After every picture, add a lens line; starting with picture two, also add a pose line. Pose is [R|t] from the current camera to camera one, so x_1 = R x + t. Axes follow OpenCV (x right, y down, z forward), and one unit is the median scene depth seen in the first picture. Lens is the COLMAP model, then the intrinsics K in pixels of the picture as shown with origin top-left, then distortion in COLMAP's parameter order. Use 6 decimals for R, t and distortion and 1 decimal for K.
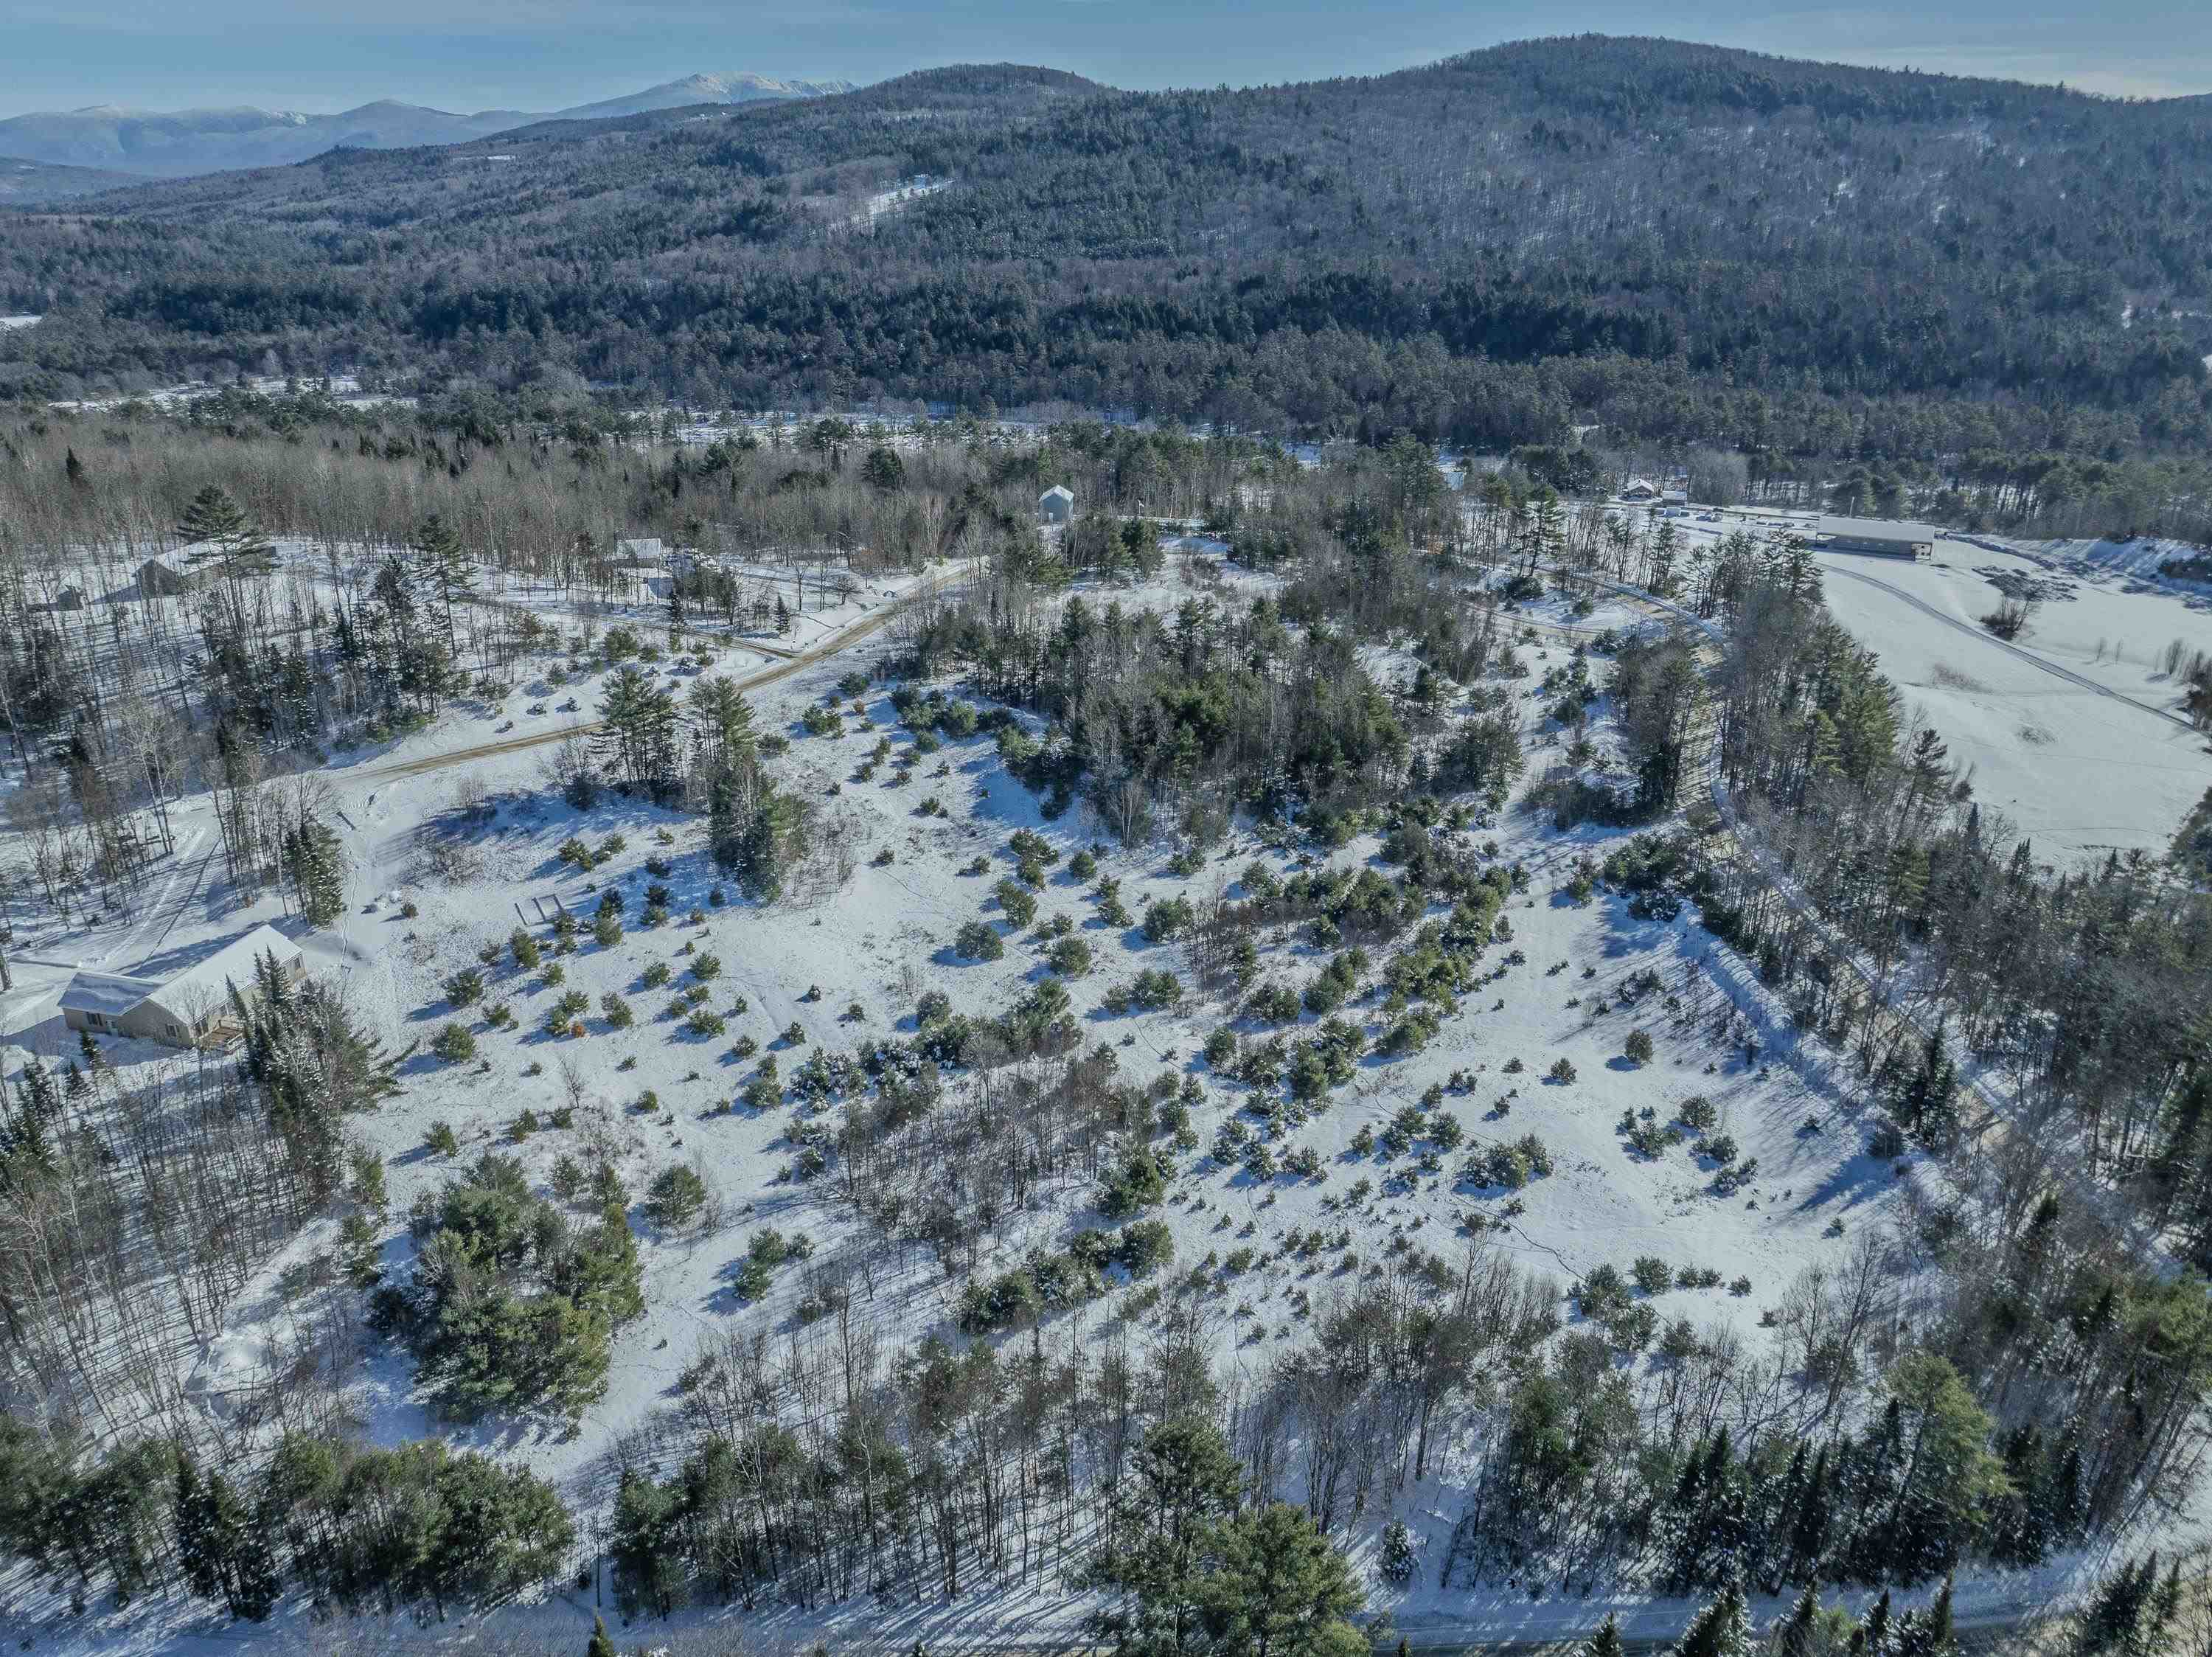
lens RADIAL K [[1559.2, 0, 1101.5], [0, 1559.2, 827.5], [0, 0, 1]] dist [-0.047130, 0.012486]
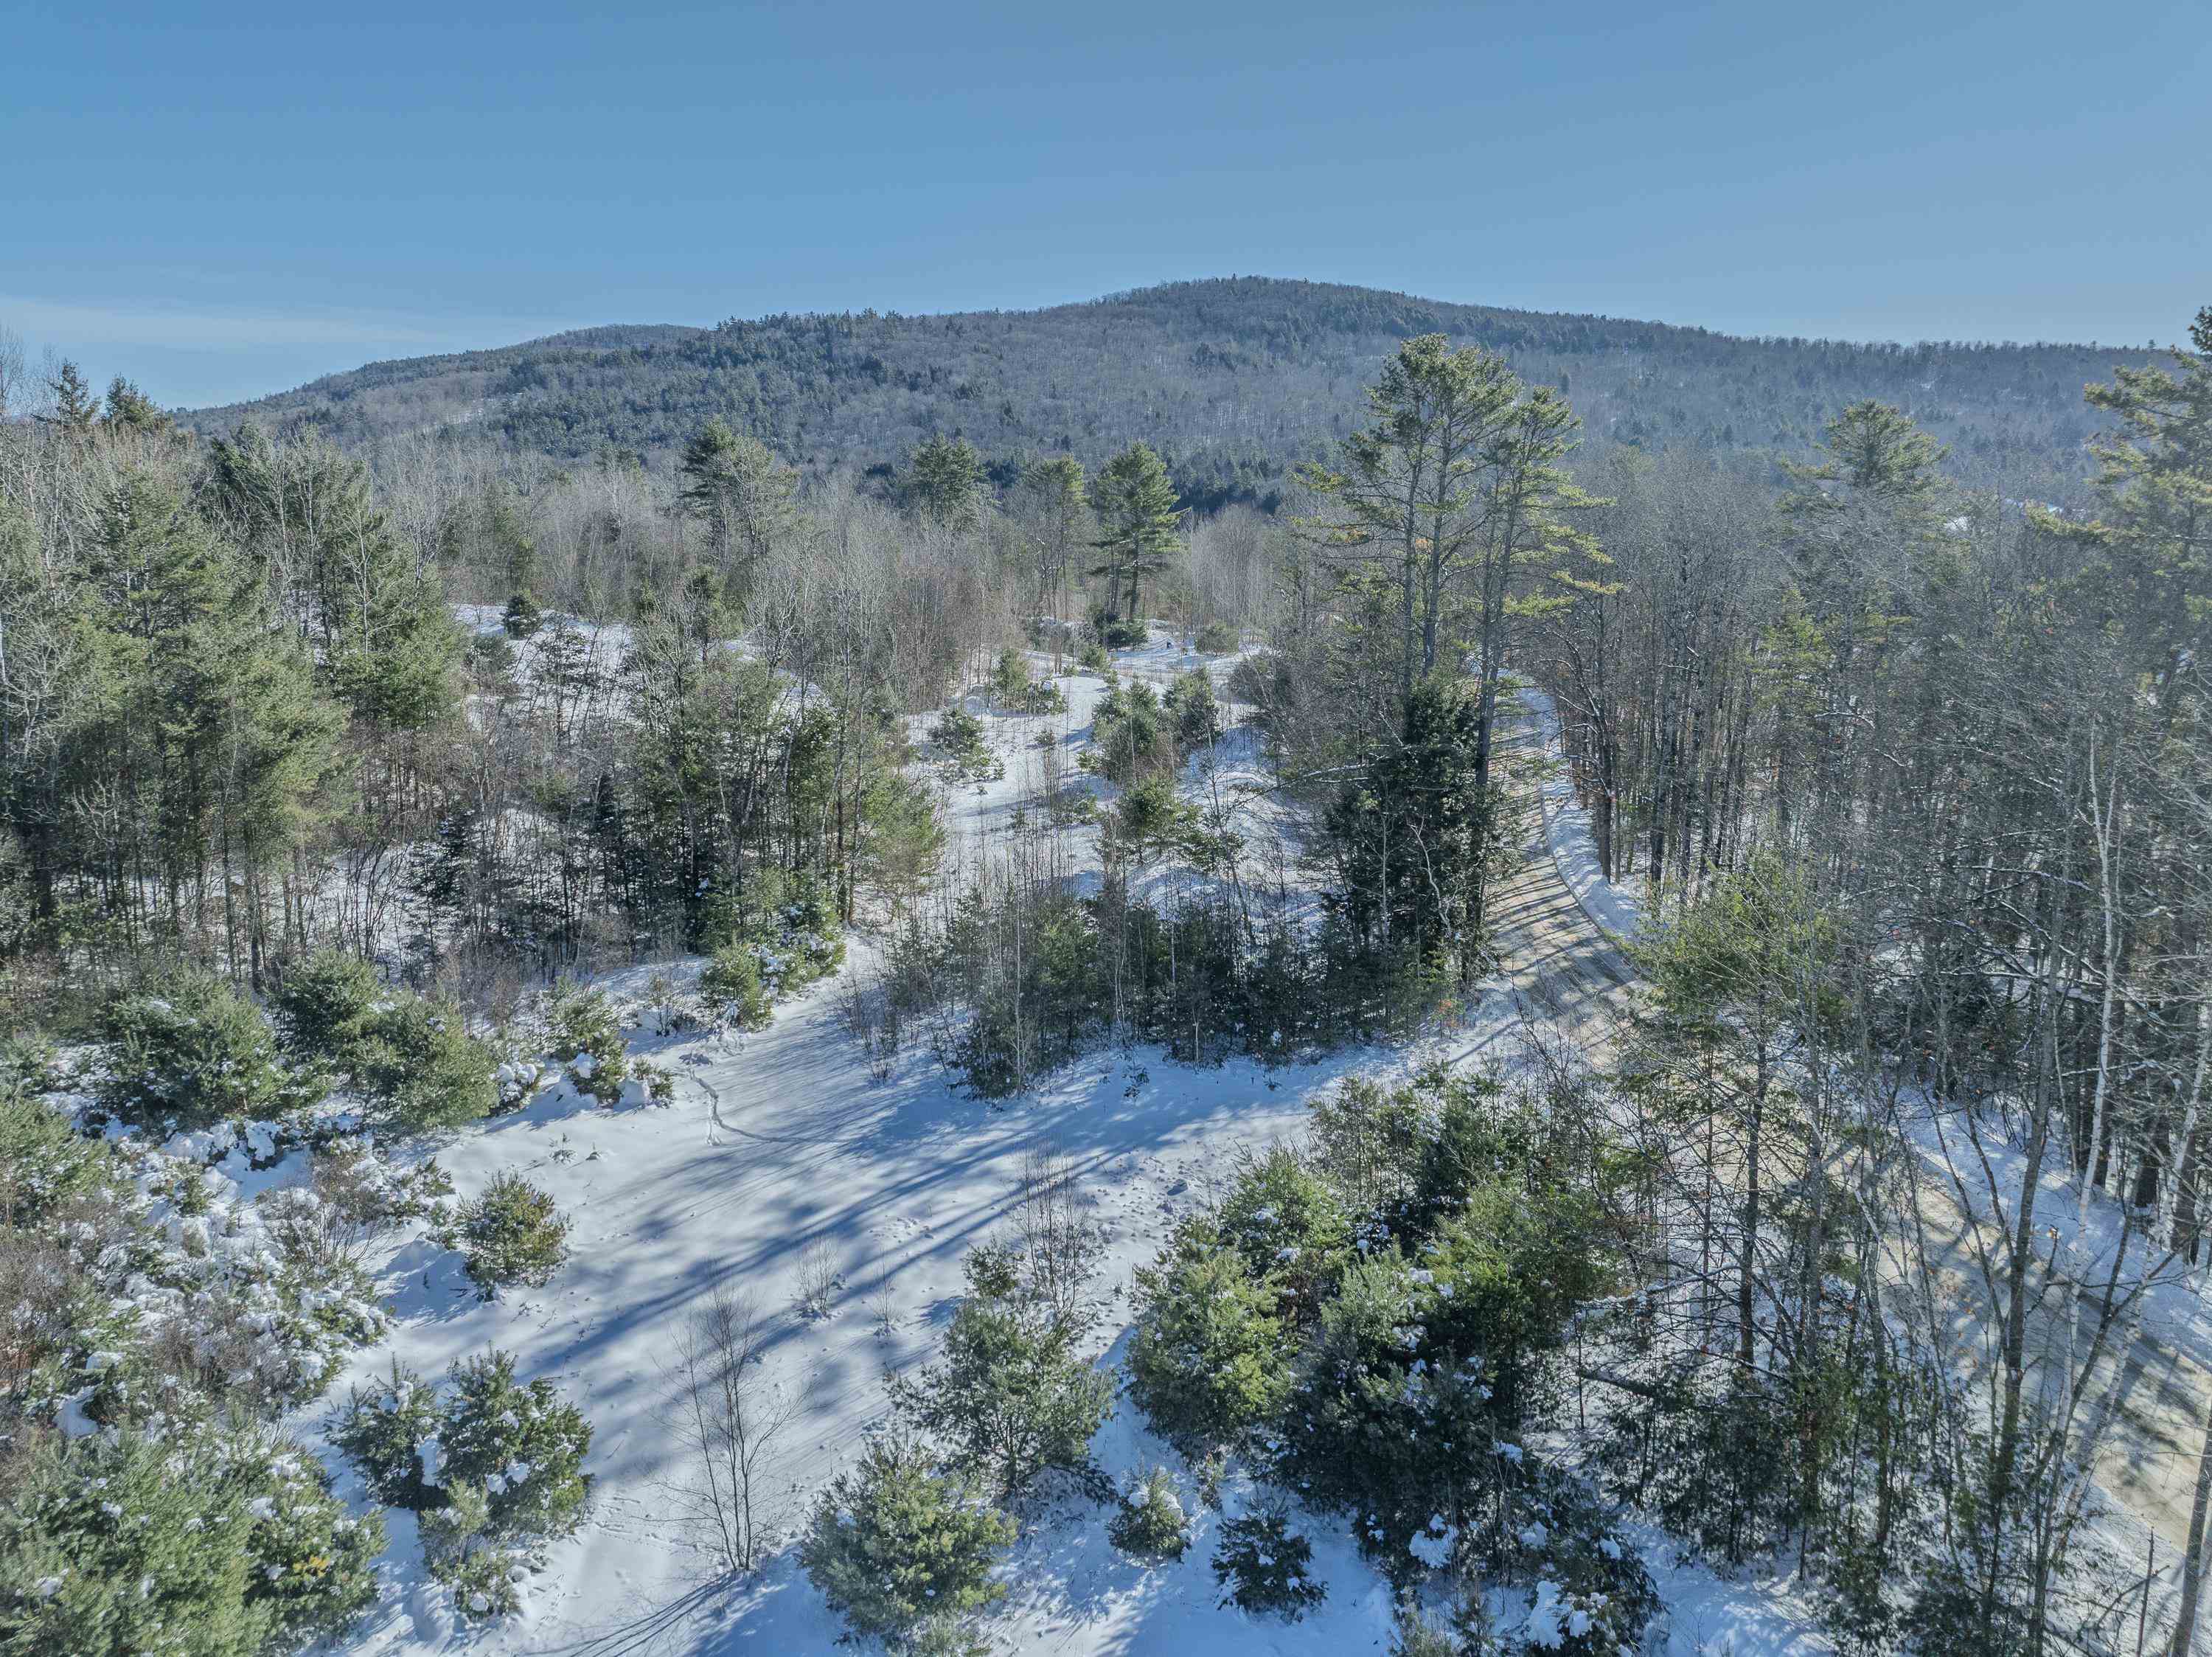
lens RADIAL K [[1555.6, 0, 1100.2], [0, 1555.6, 824.4], [0, 0, 1]] dist [-0.020469, -0.026365]
pose [[0.984693, -0.036637, 0.170404, 0.278390], [0.067537, 0.981483, -0.179249, 0.004574], [-0.160682, 0.188014, 0.968934, 0.796363]]
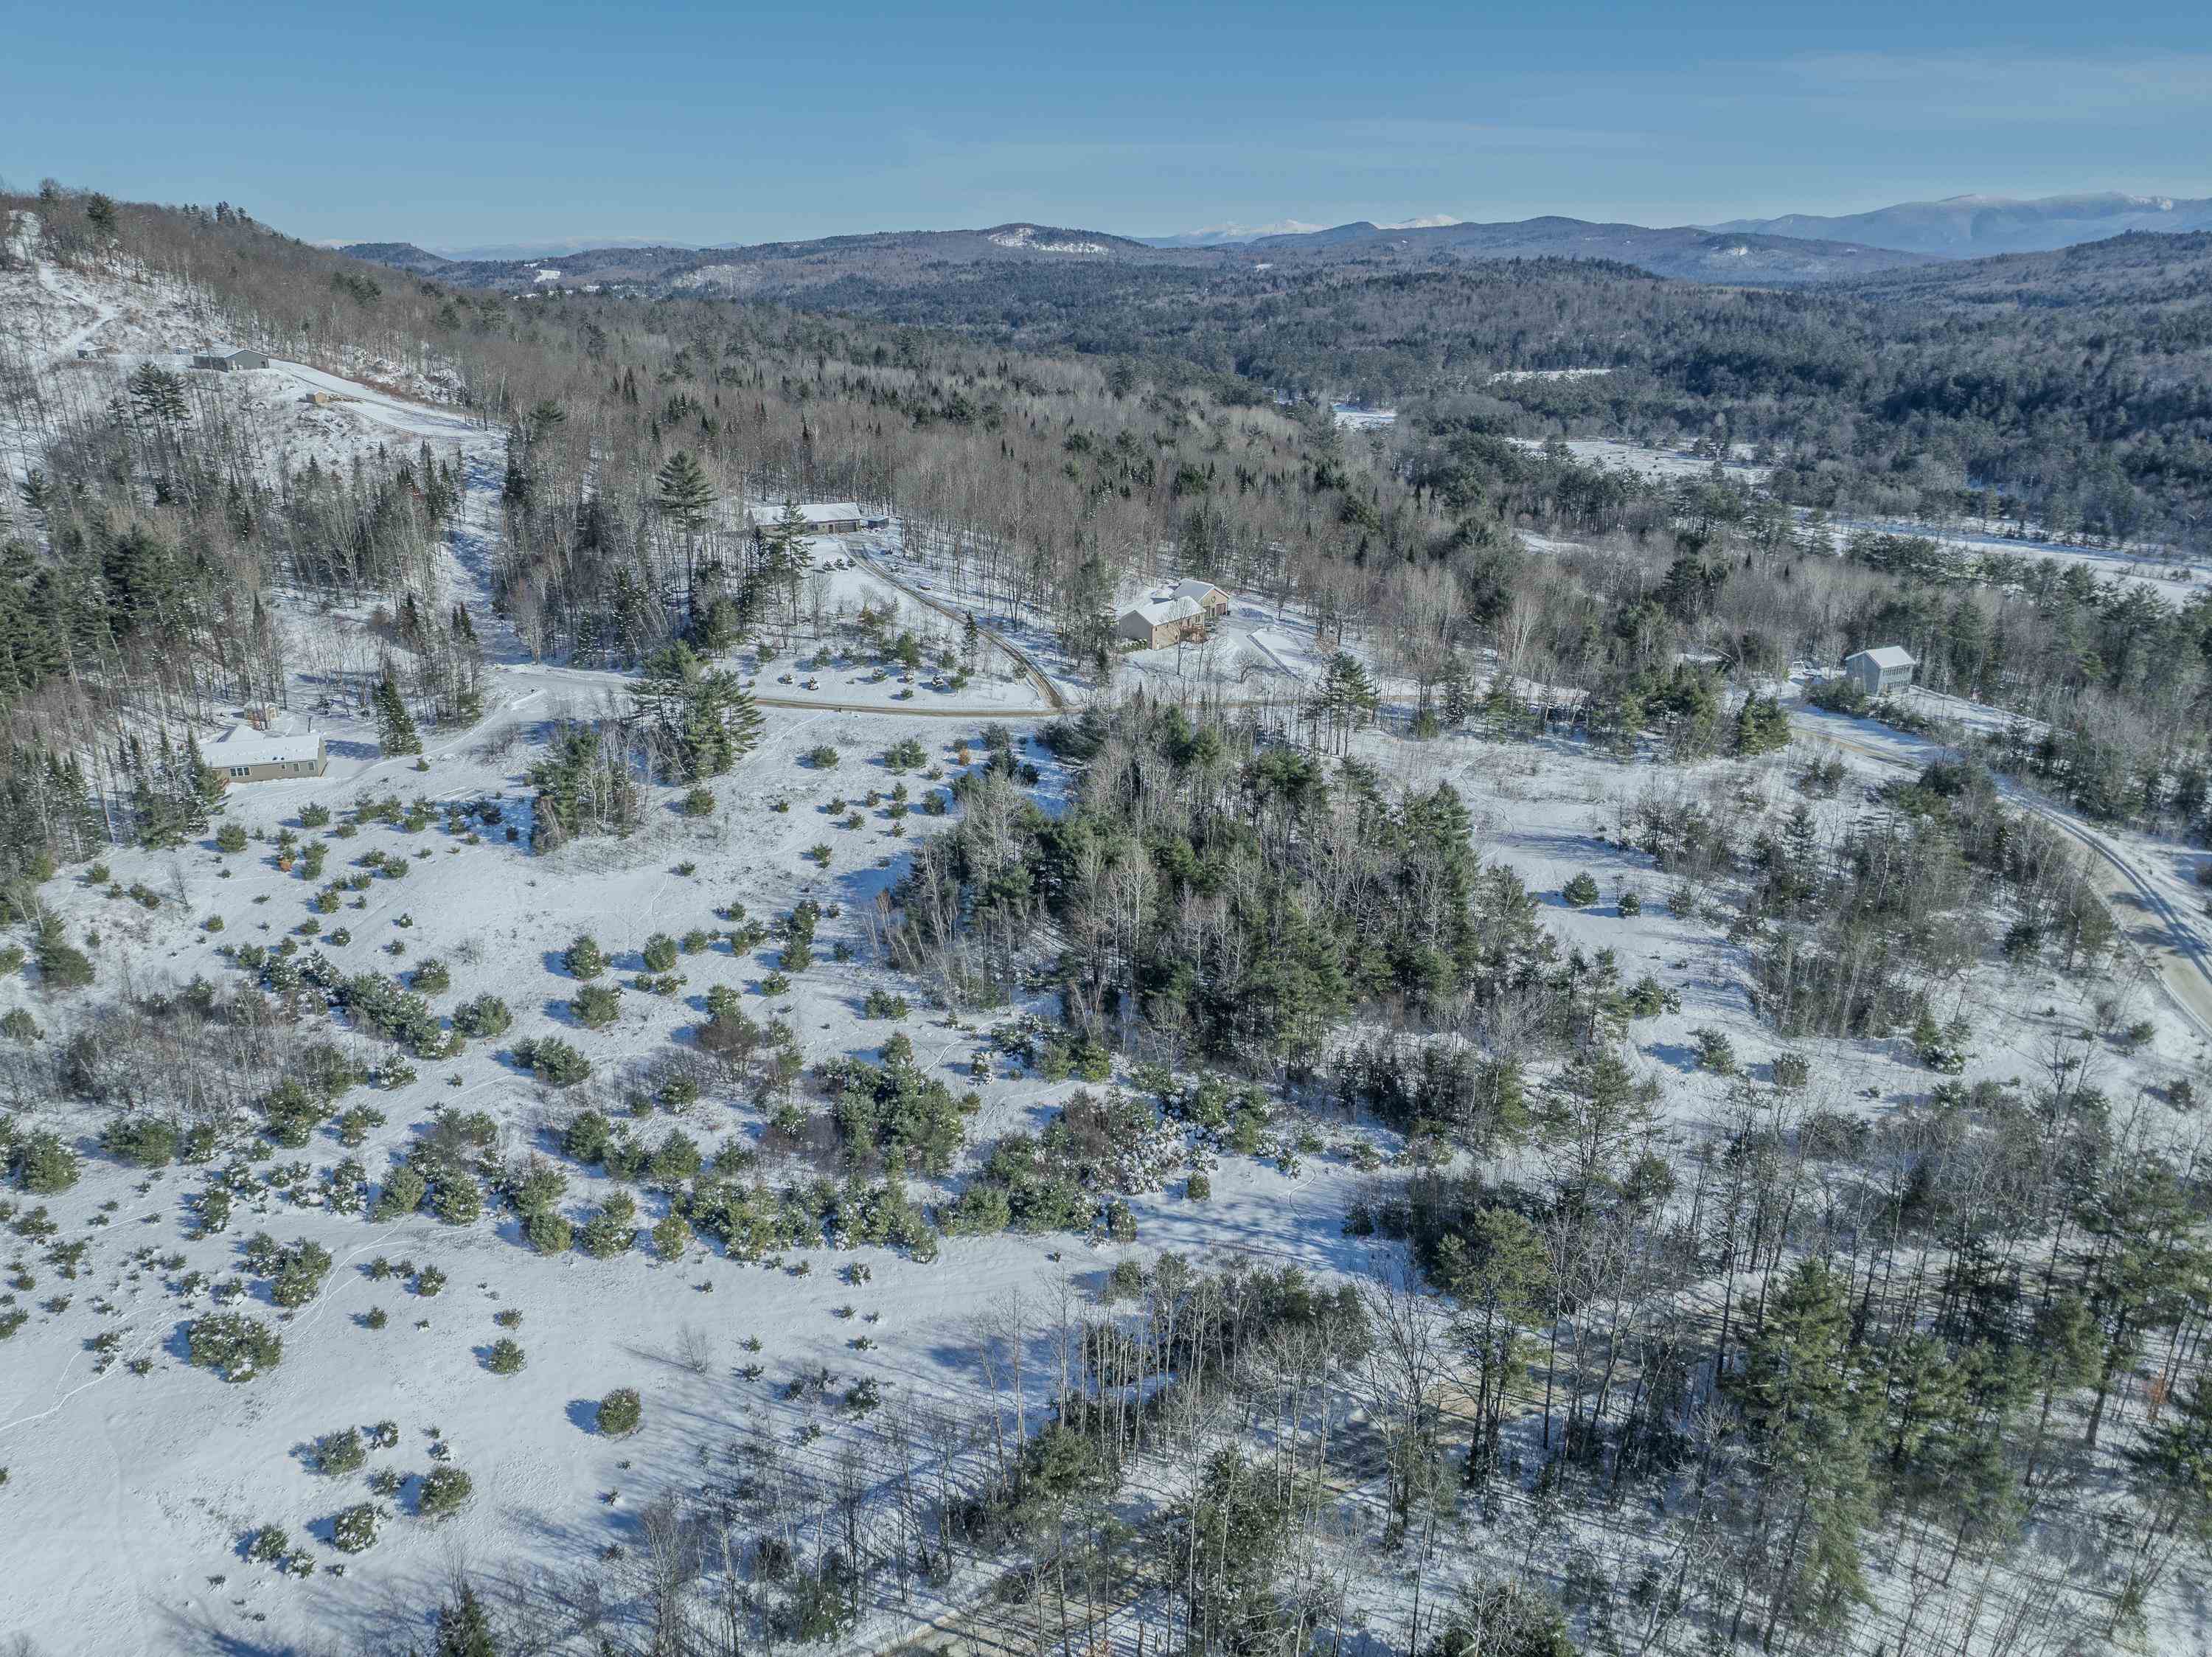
lens RADIAL K [[1555.6, 0, 1100.2], [0, 1555.6, 824.4], [0, 0, 1]] dist [-0.020469, -0.026365]
pose [[0.515714, 0.290550, -0.805990, 0.698475], [-0.331547, 0.935126, 0.124961, -0.194171], [0.790010, 0.202779, 0.578589, 0.535664]]
